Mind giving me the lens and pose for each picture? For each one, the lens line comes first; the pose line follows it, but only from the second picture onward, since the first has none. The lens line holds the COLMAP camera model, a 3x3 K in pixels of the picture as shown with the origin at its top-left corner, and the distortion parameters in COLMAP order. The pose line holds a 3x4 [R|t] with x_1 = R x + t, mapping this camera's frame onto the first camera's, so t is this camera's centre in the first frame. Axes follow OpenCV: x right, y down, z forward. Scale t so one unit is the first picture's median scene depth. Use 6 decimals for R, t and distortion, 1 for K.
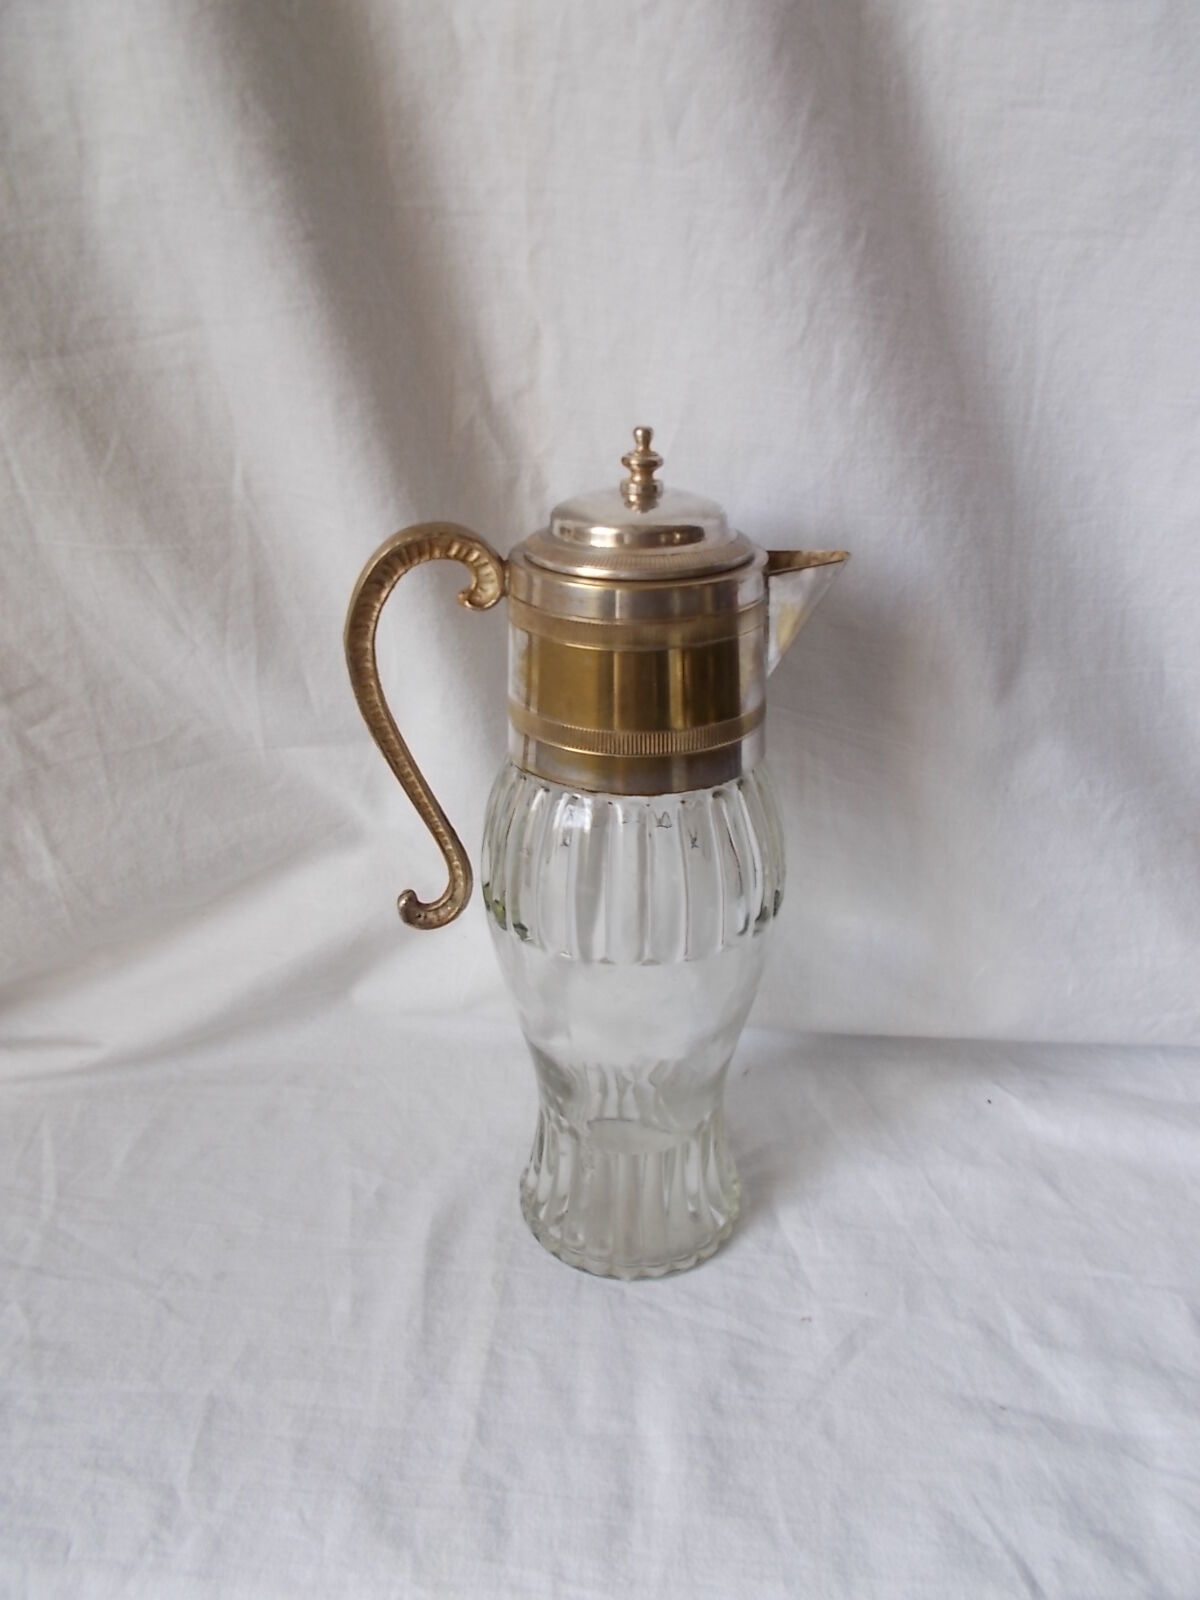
lens RADIAL K [[1232.8, 0, 599.1], [0, 1232.8, 808.7], [0, 0, 1]] dist [0.032271, -0.037988]
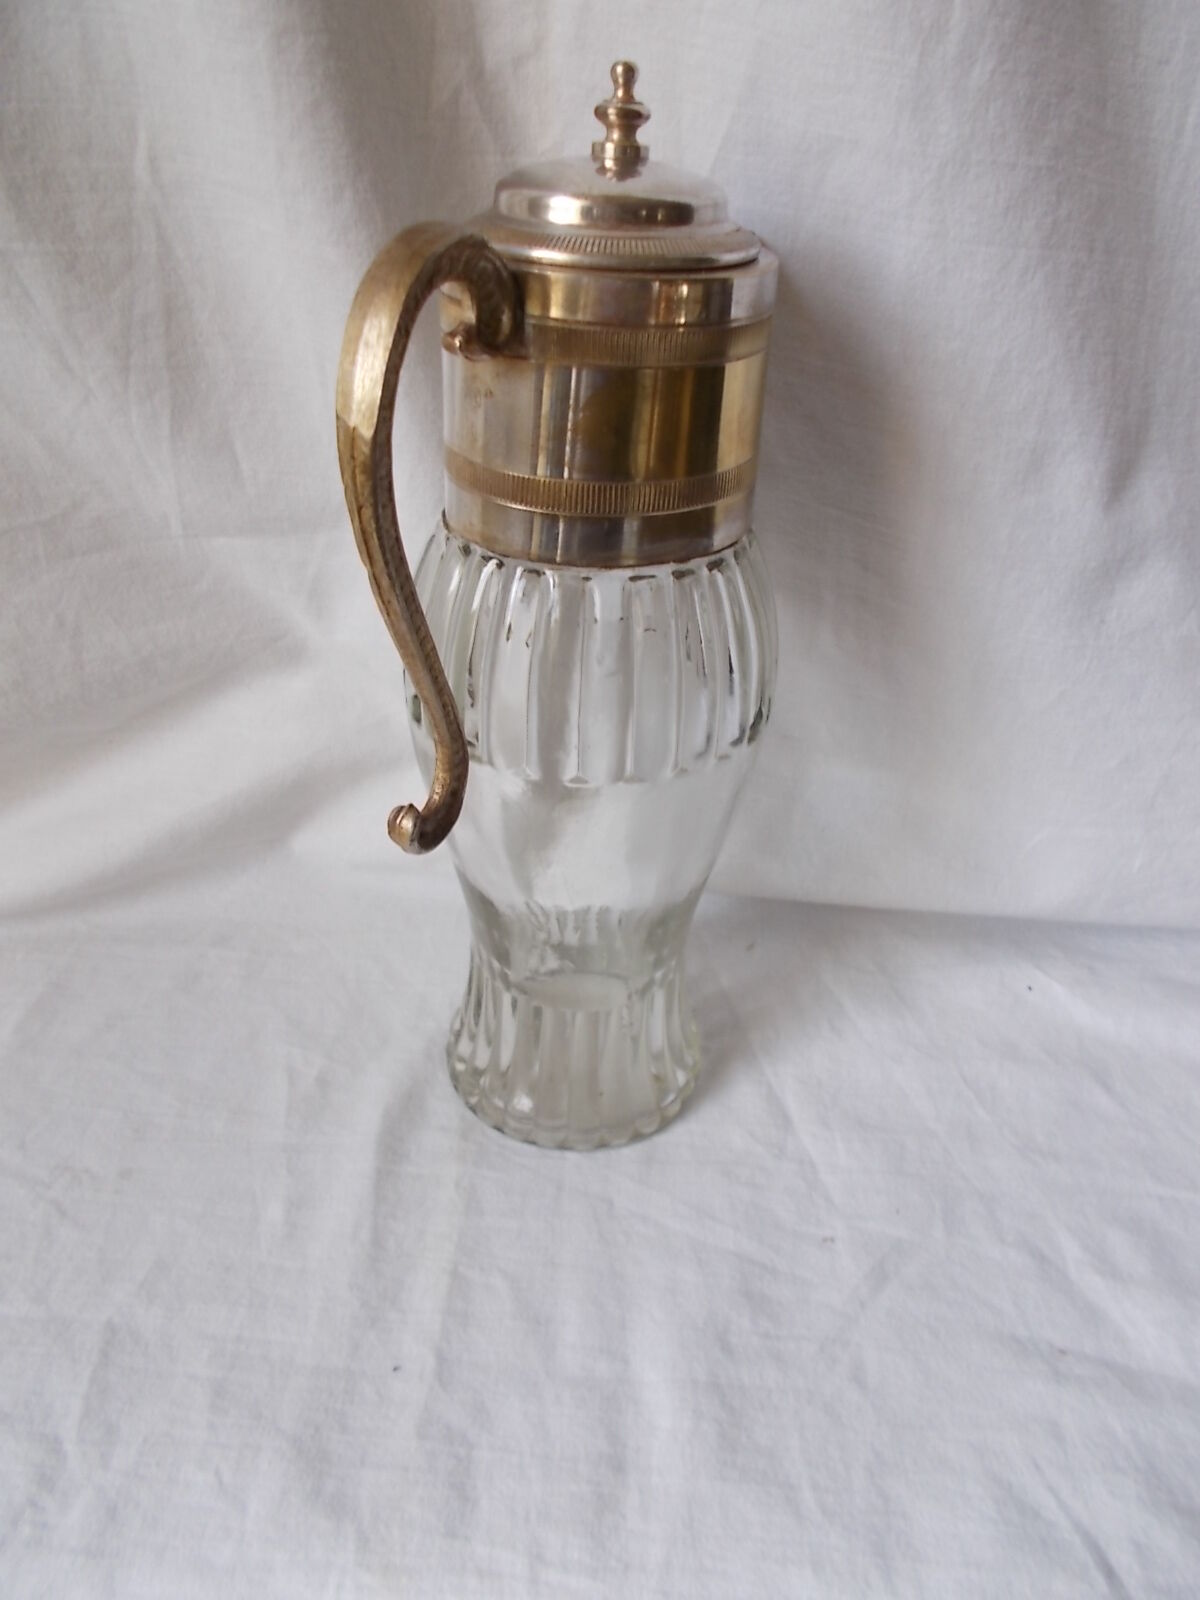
lens RADIAL K [[1232.8, 0, 600.7], [0, 1232.8, 807.1], [0, 0, 1]] dist [0.032271, -0.037988]
pose [[0.998425, 0.033109, 0.045285, -0.037107], [-0.037982, 0.993052, 0.111379, 0.031391], [-0.041282, -0.112923, 0.992746, 0.207106]]
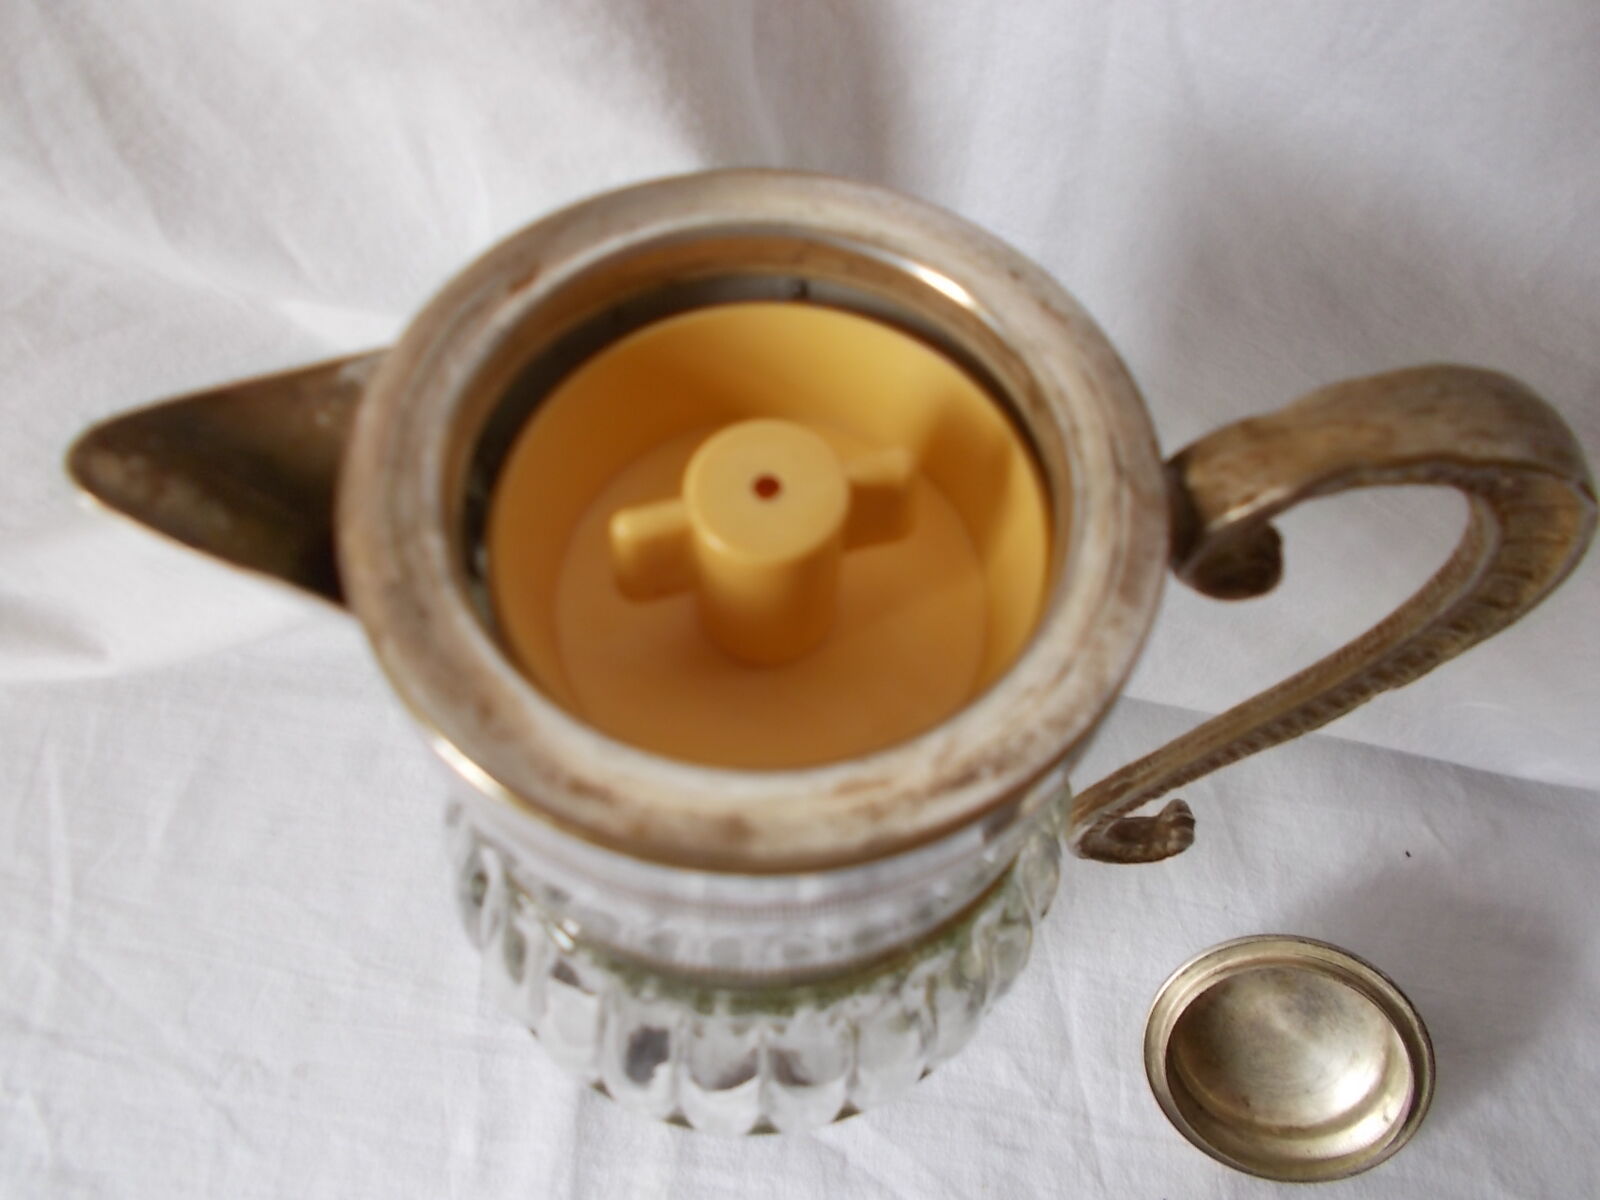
lens RADIAL K [[1232.8, 0, 790.0], [0, 1232.8, 605.1], [0, 0, 1]] dist [0.032271, -0.037988]
pose [[0.995710, 0.092006, -0.009850, -0.038114], [-0.067259, 0.792745, 0.605831, -0.331009], [0.063548, -0.602570, 0.795532, 0.647879]]
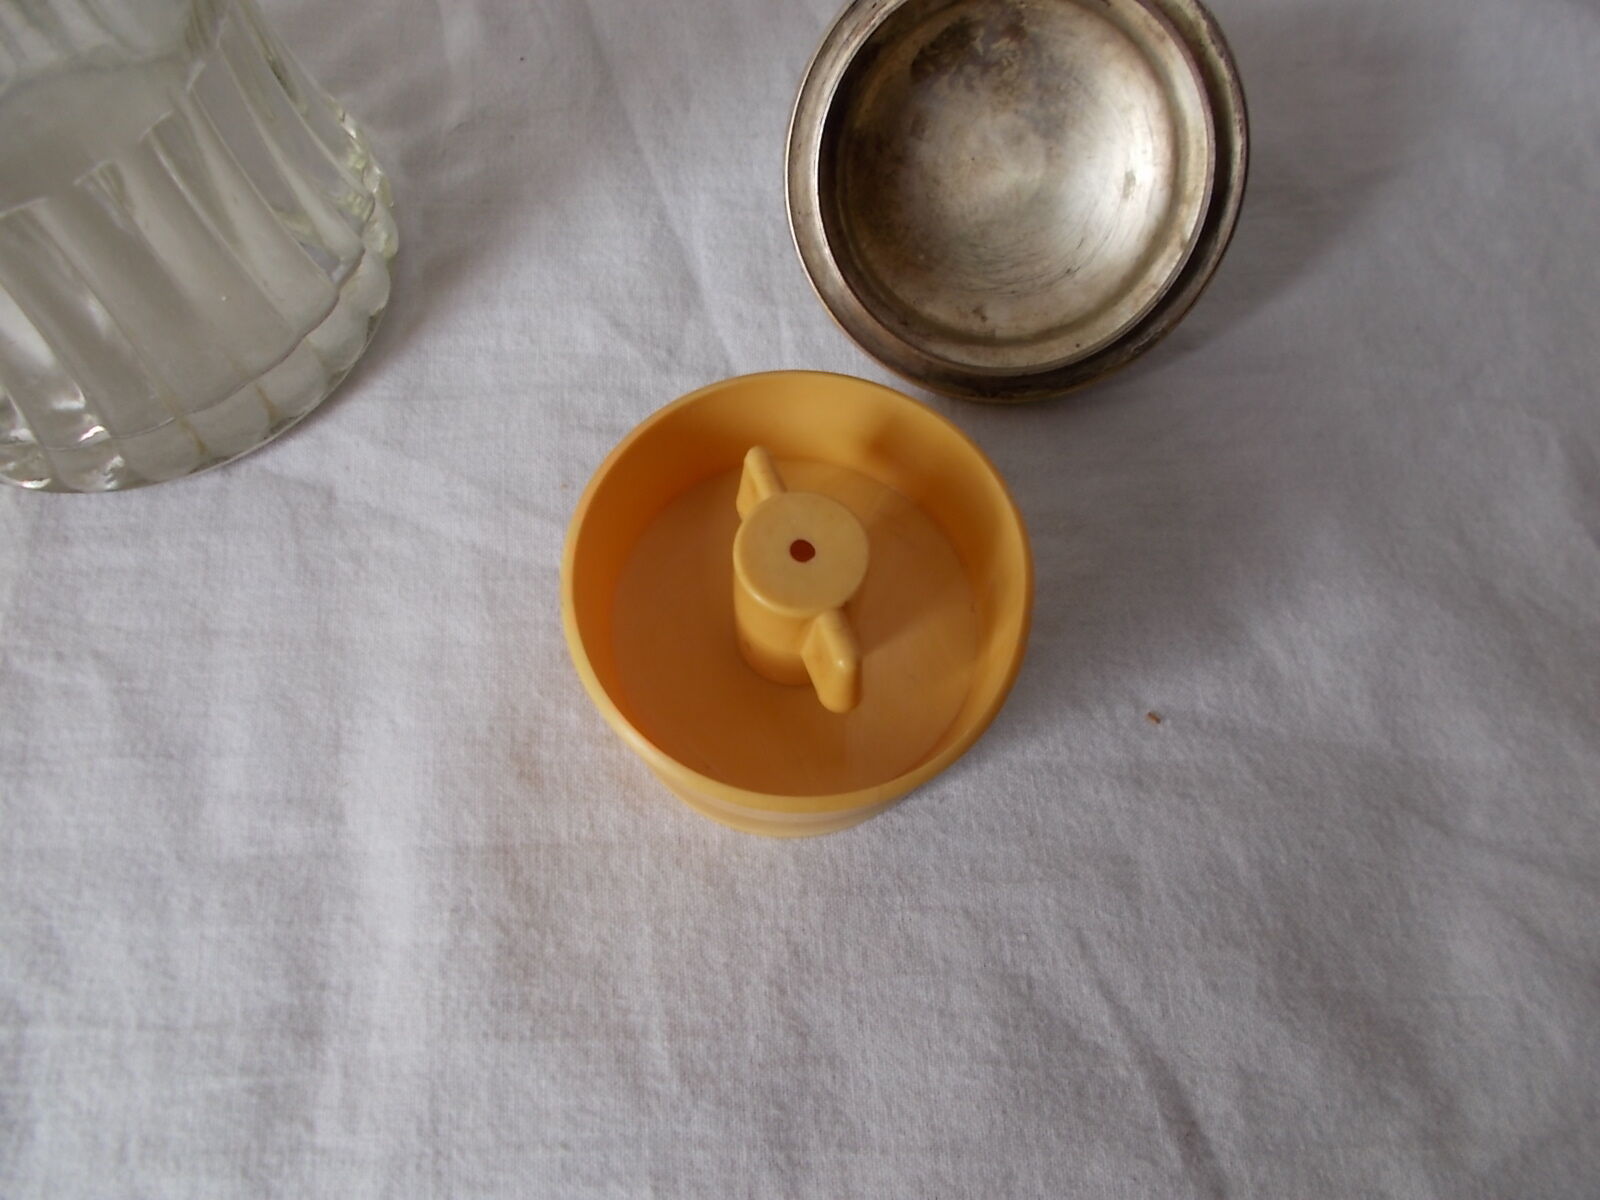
lens RADIAL K [[1232.8, 0, 803.9], [0, 1232.8, 630.7], [0, 0, 1]] dist [0.032271, -0.037988]
pose [[0.992908, -0.083282, 0.084837, 0.152059], [0.004826, 0.741263, 0.671198, 0.144502], [-0.118785, -0.666028, 0.736408, 0.666589]]
